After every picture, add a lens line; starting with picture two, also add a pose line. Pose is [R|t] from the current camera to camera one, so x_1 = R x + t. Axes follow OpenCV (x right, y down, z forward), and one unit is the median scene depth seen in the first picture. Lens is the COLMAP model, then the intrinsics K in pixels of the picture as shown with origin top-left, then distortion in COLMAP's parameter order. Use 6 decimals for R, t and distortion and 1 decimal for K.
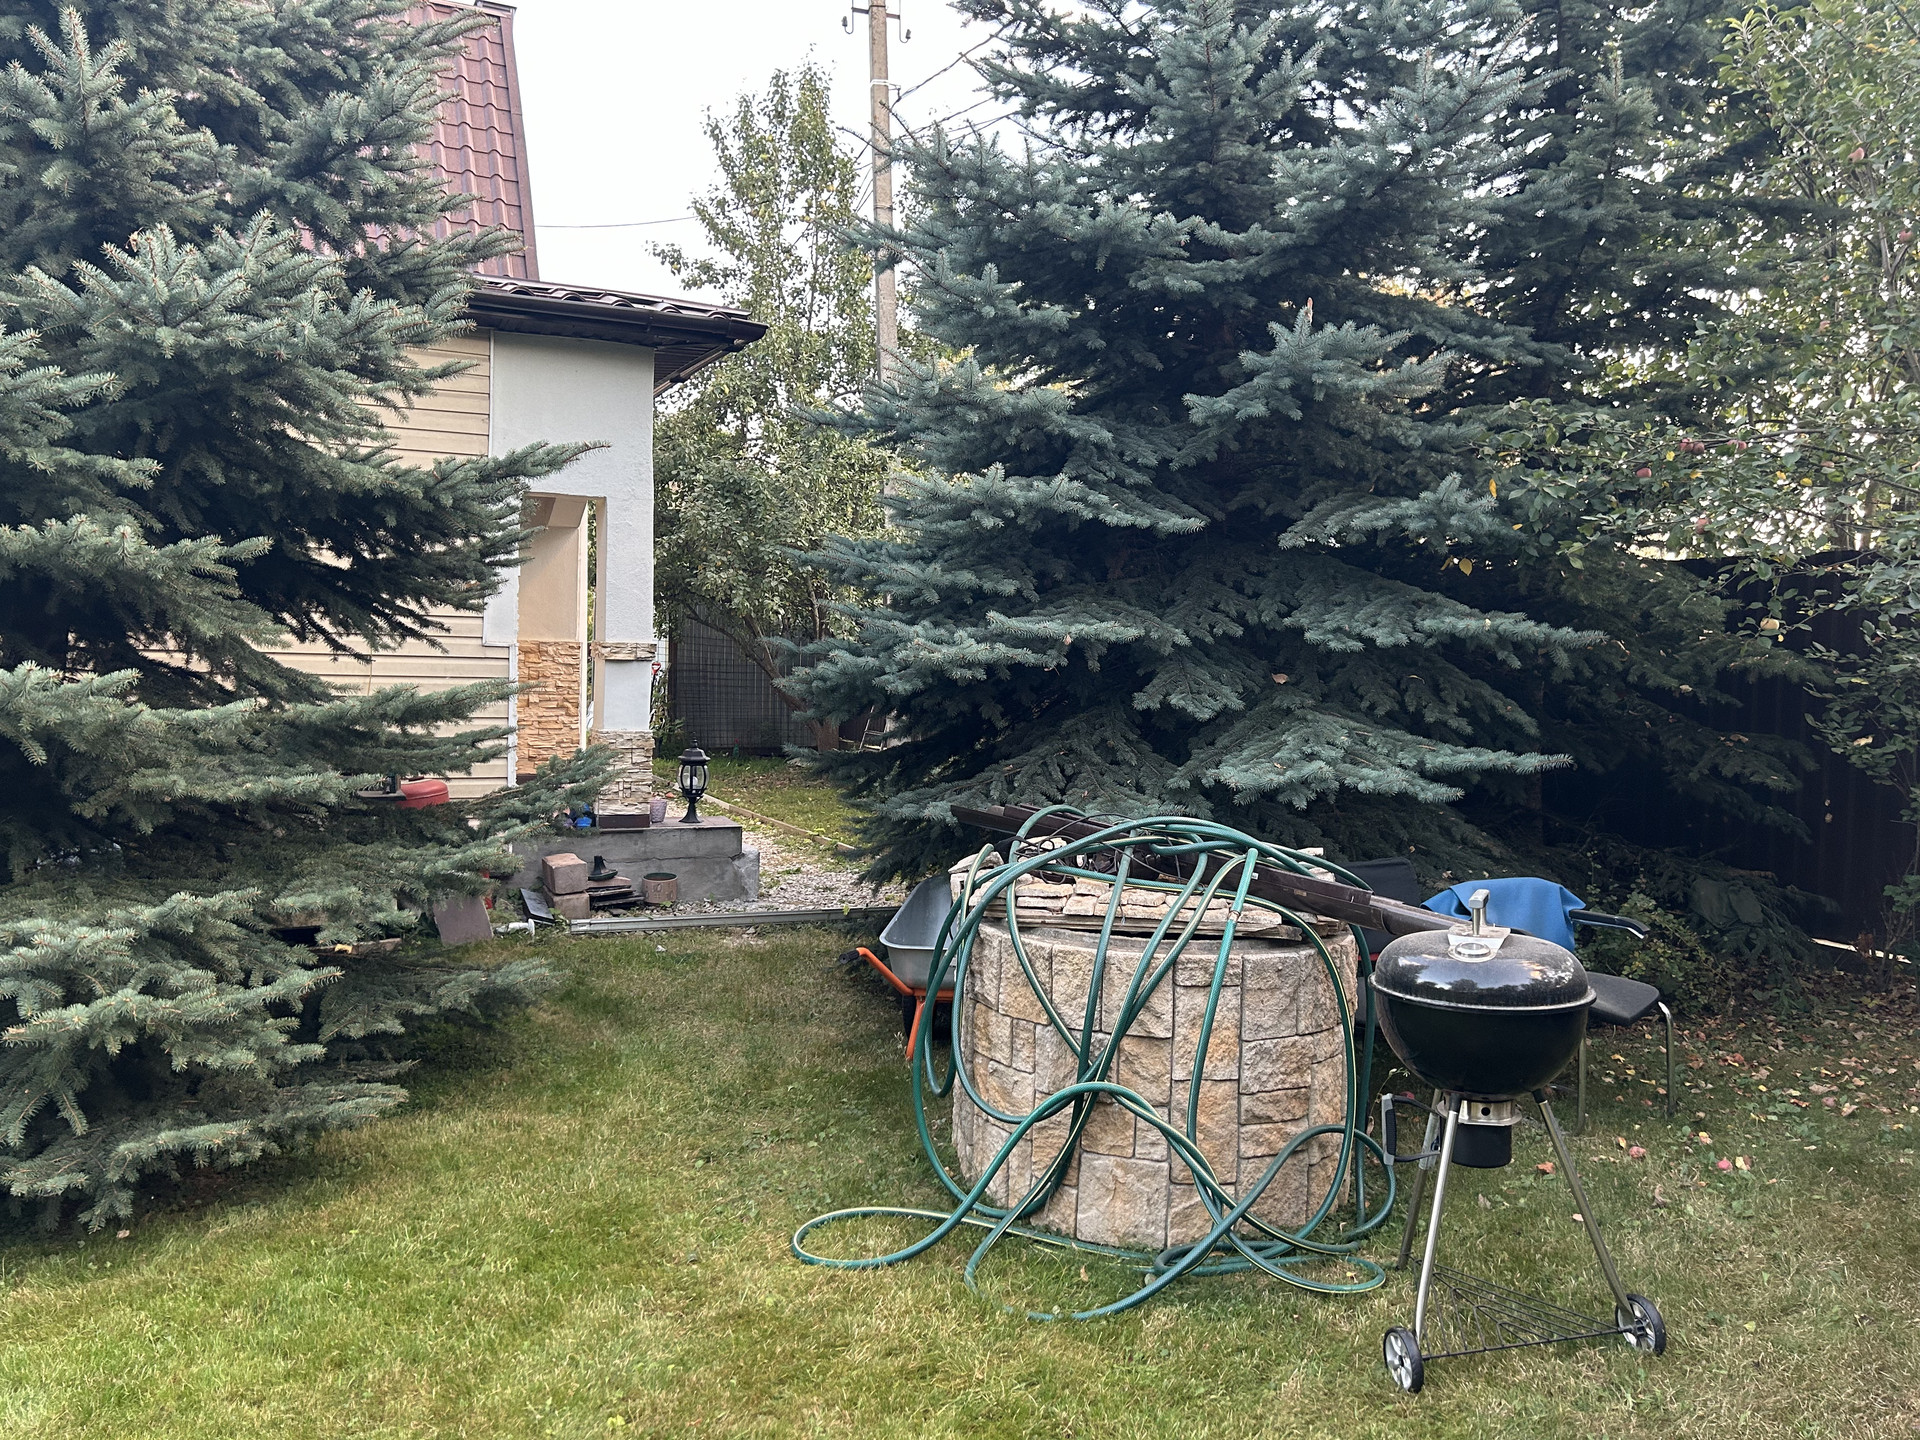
lens RADIAL K [[1419.5, 0, 956.6], [0, 1419.5, 717.8], [0, 0, 1]] dist [0.024922, -0.036806]
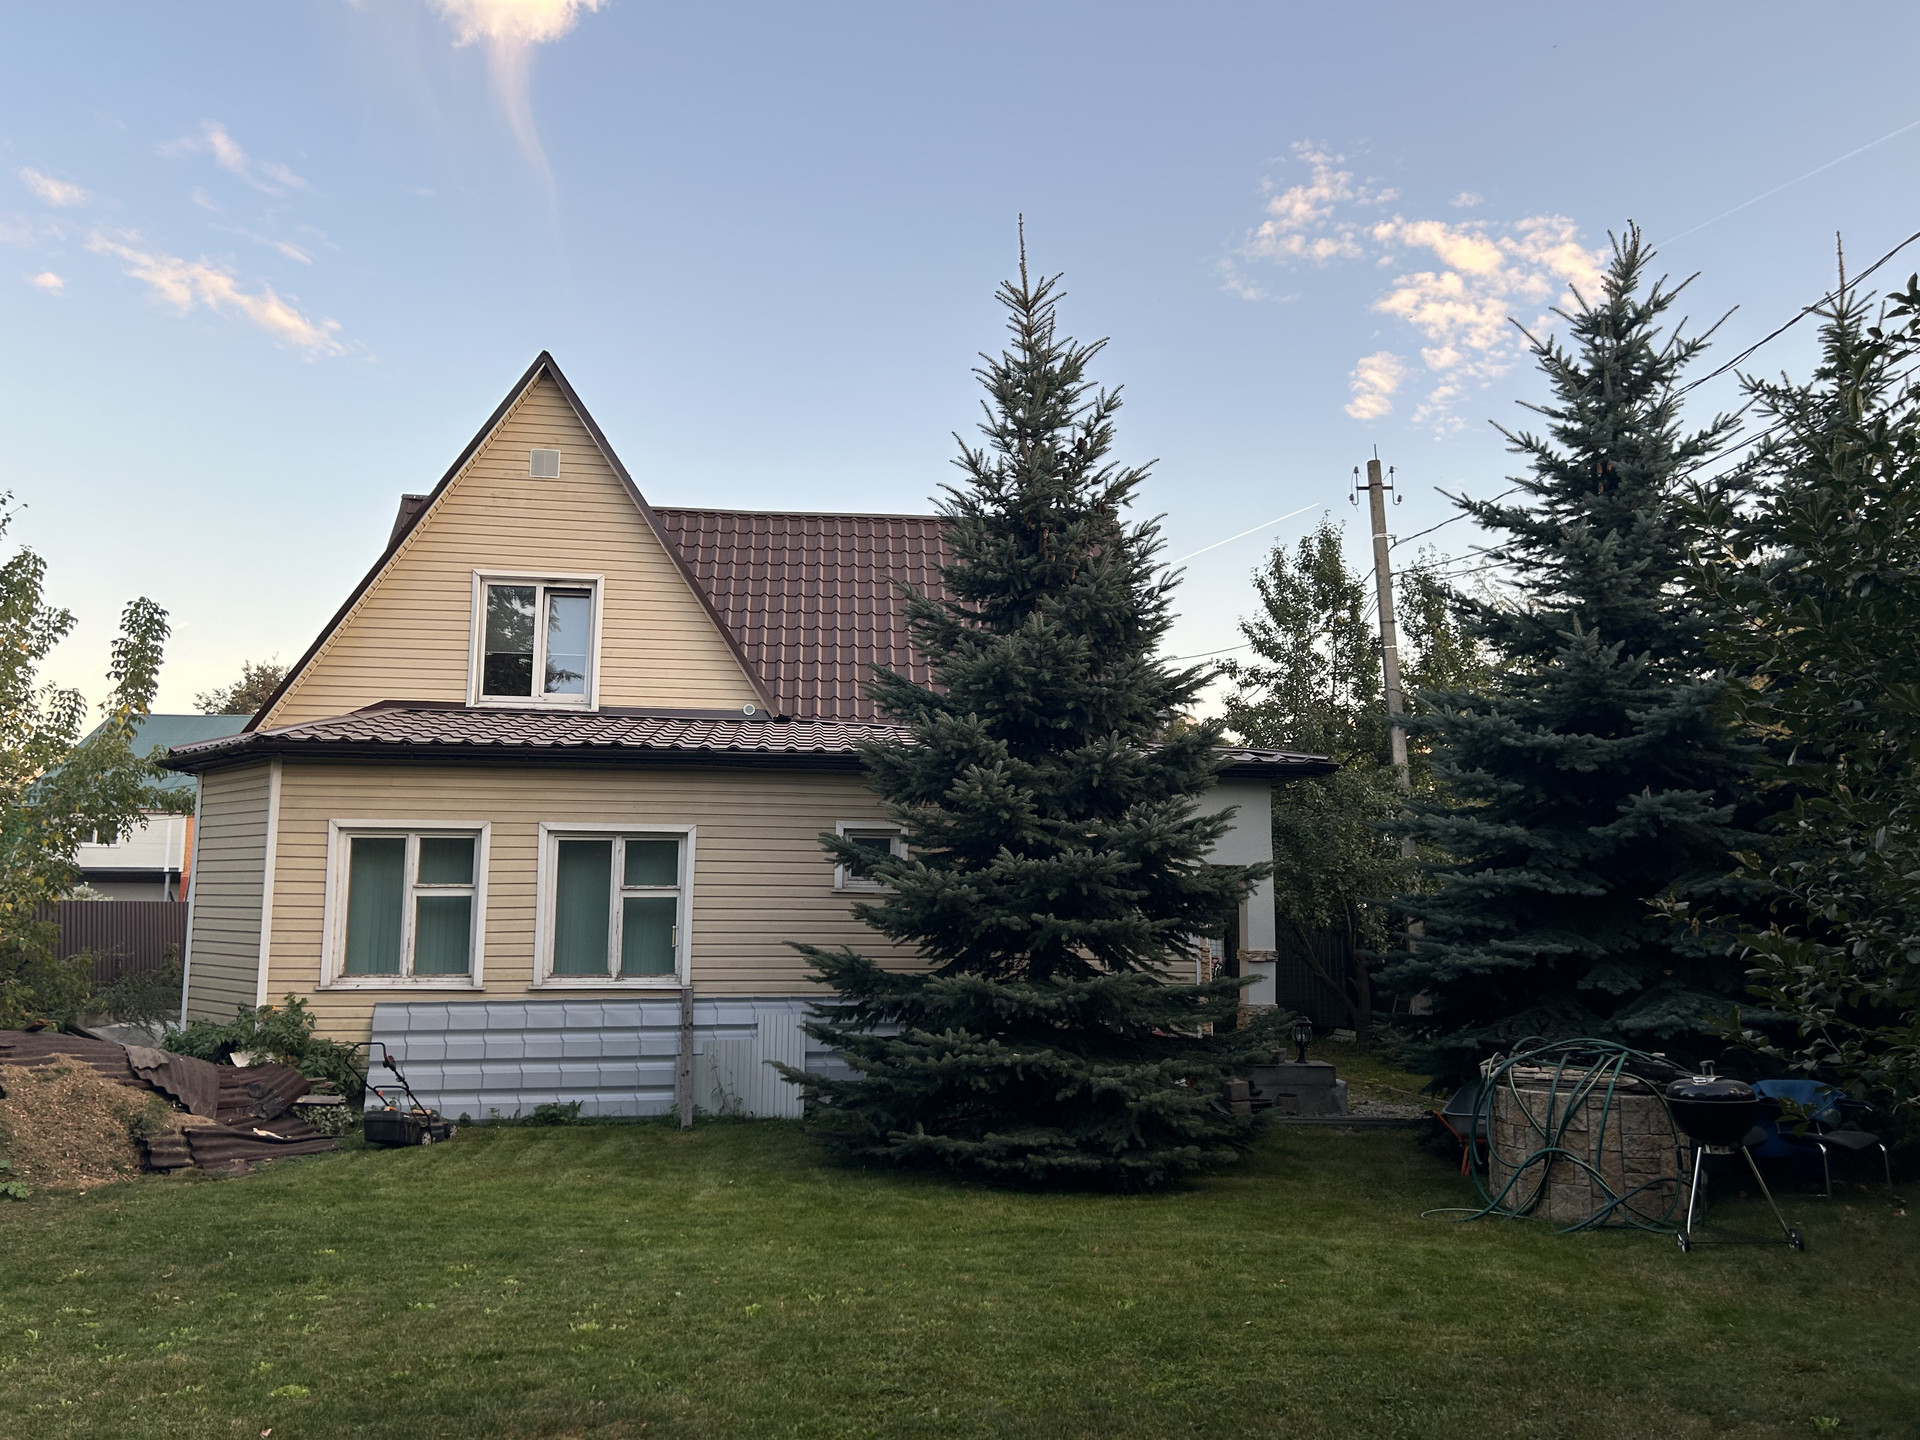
lens RADIAL K [[1419.5, 0, 936.1], [0, 1419.5, 742.0], [0, 0, 1]] dist [0.024922, -0.036806]
pose [[0.939954, -0.062054, -0.335611, -0.020270], [-0.000571, 0.983045, -0.183363, 0.019068], [0.341299, 0.172544, 0.923982, -1.141937]]
